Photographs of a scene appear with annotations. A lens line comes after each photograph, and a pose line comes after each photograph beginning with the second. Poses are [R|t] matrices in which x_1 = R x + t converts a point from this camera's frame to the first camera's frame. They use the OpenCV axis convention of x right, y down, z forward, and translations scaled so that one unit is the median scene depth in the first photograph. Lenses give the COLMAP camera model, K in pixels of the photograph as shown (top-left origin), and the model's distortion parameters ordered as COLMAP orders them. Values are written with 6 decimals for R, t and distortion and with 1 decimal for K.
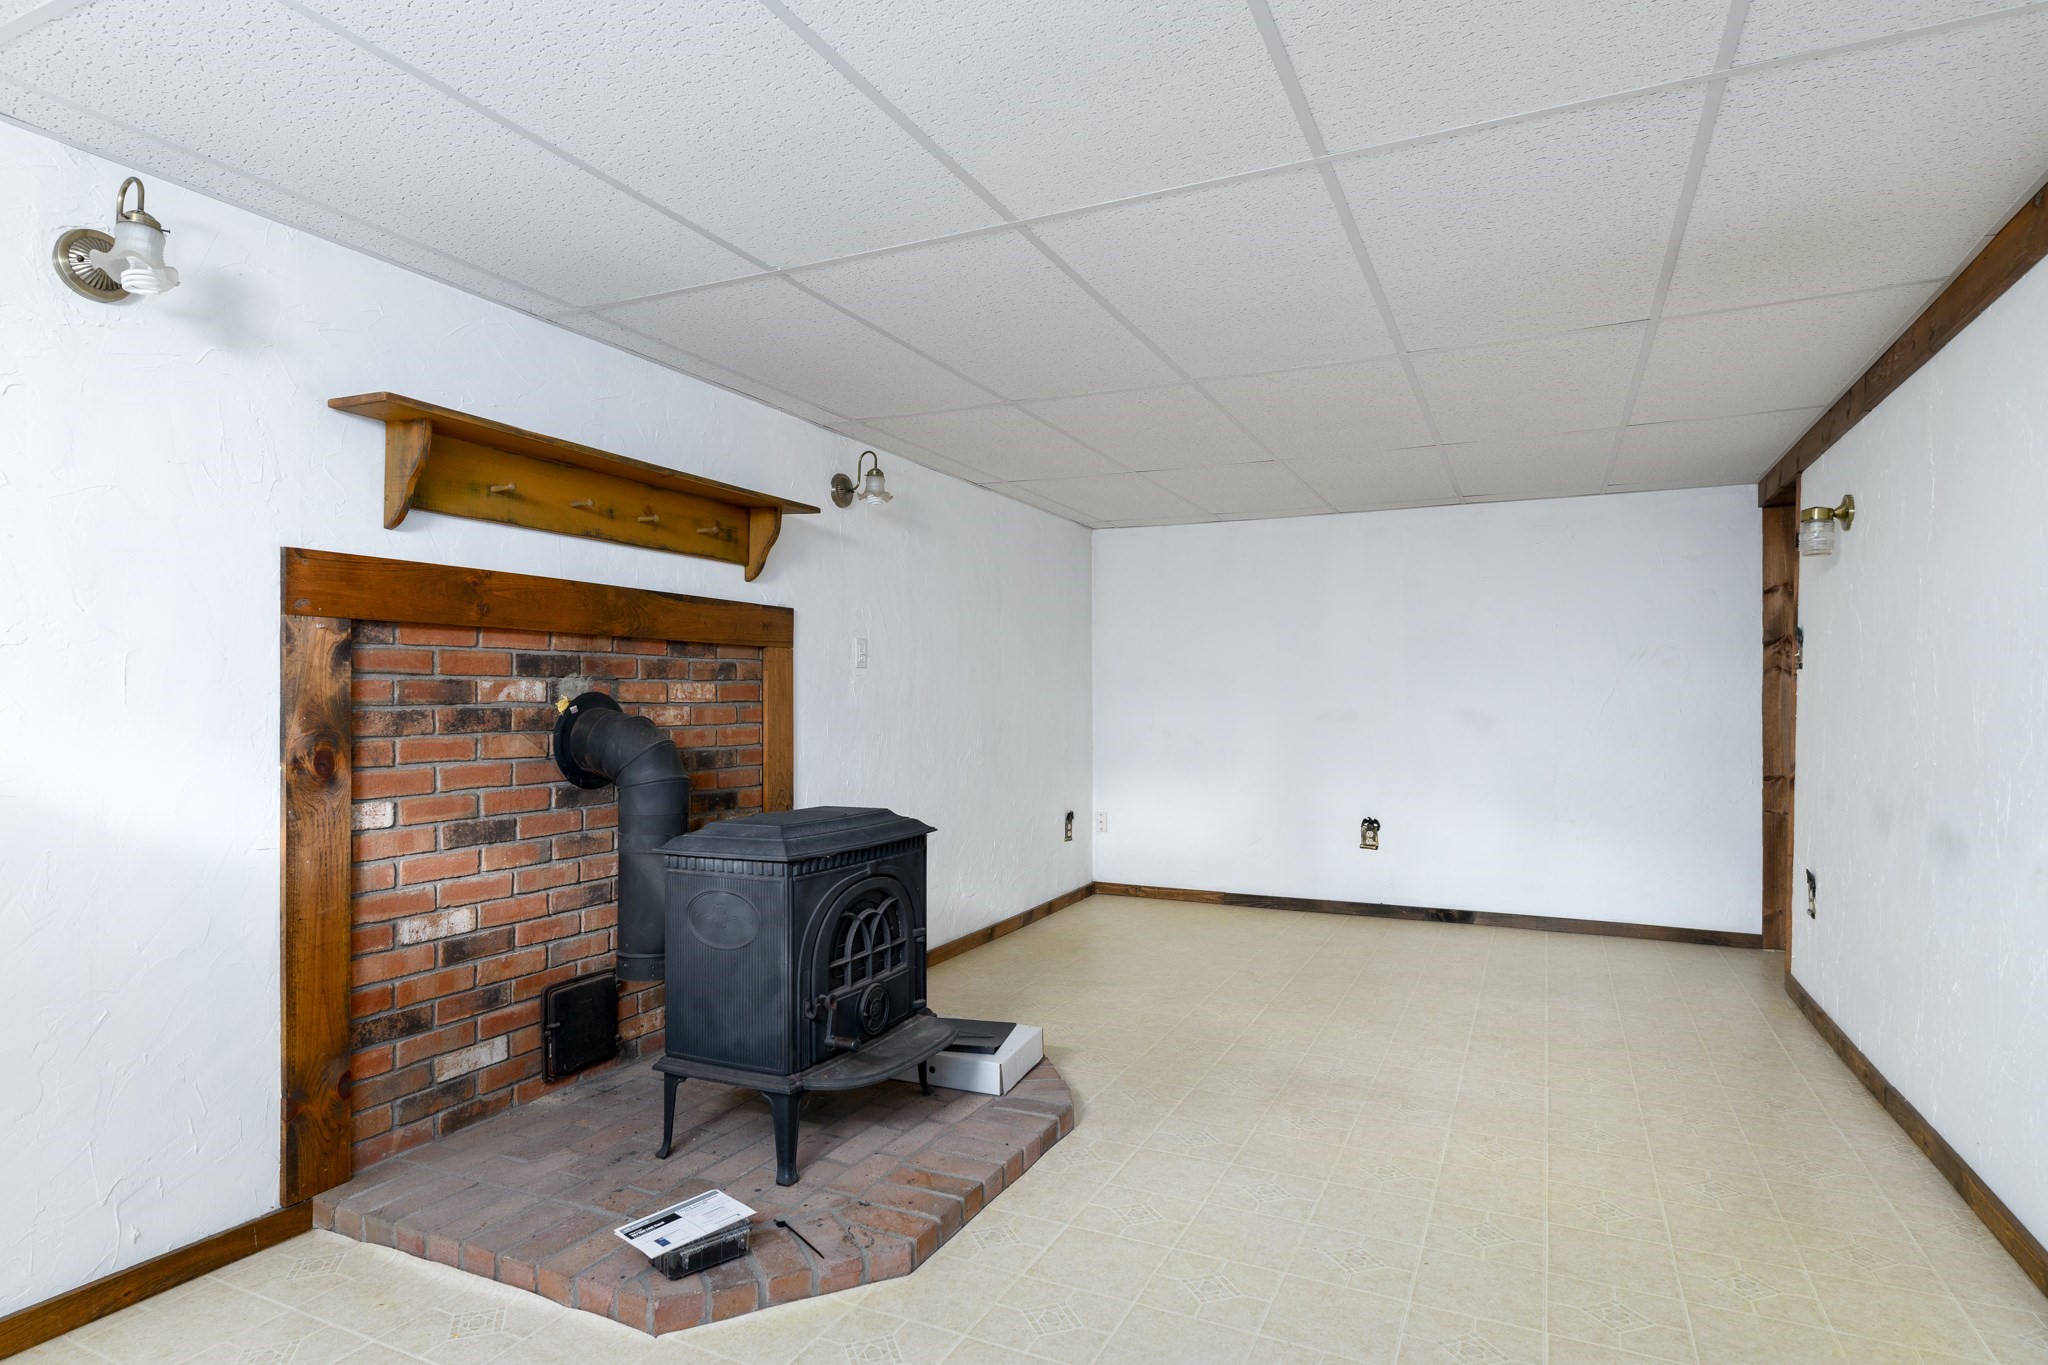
lens RADIAL K [[1111.7, 0, 1016.6], [0, 1111.7, 688.9], [0, 0, 1]] dist [-0.001191, -0.000248]
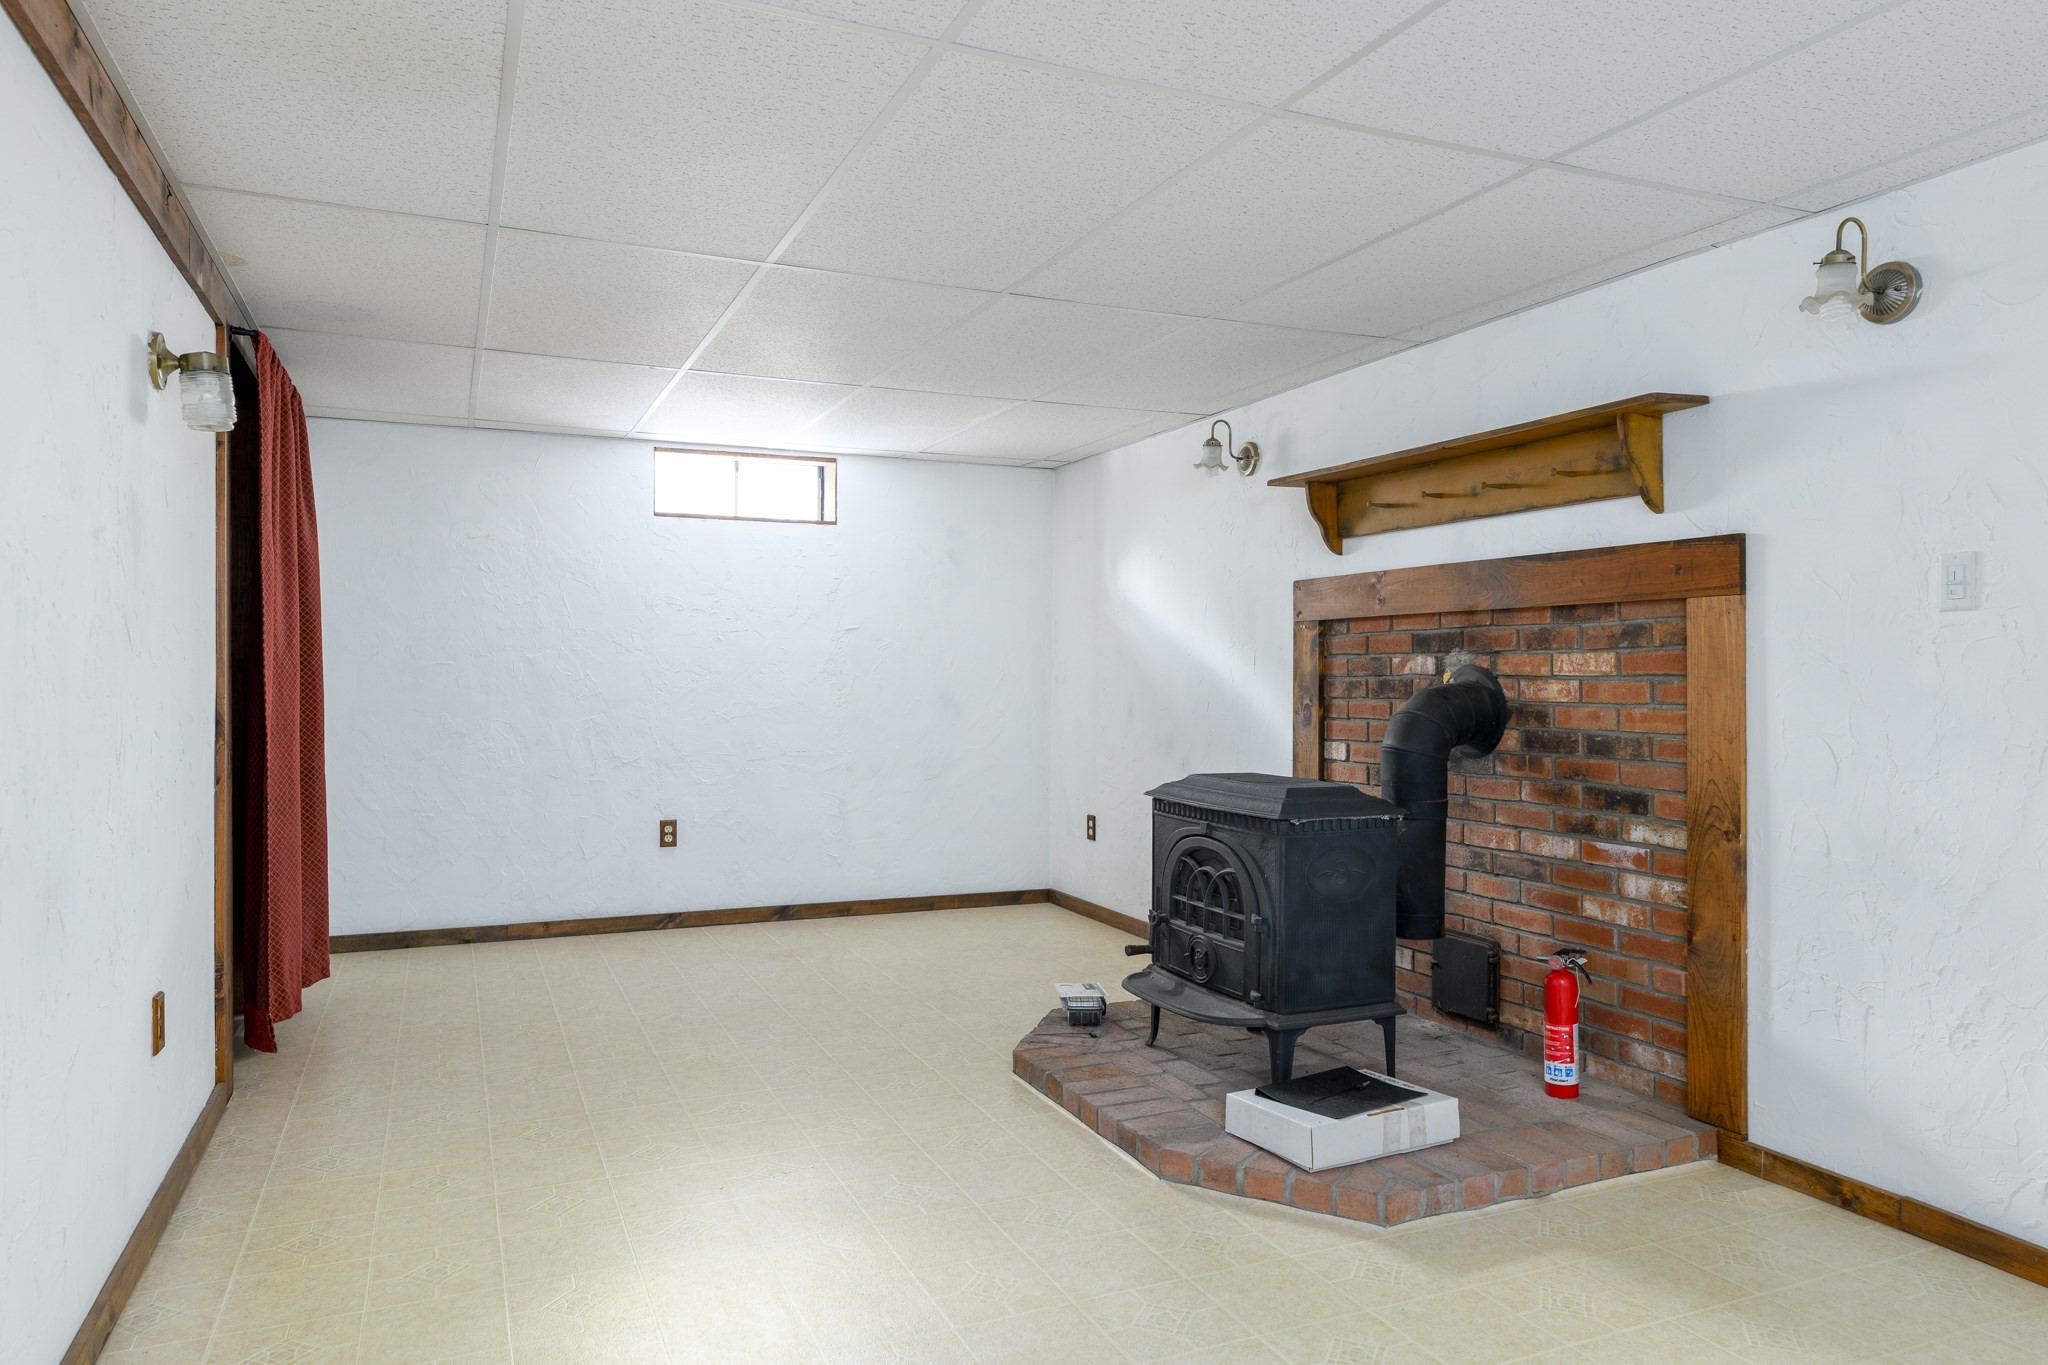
lens RADIAL K [[1299.0, 0, 1017.9], [0, 1299.0, 682.6], [0, 0, 1]] dist [0.000327, 0.000393]
pose [[-0.650927, 0.002569, -0.759136, 0.780370], [0.004107, 0.999992, -0.000138, 0.016454], [0.759129, -0.003208, -0.650932, 1.397645]]
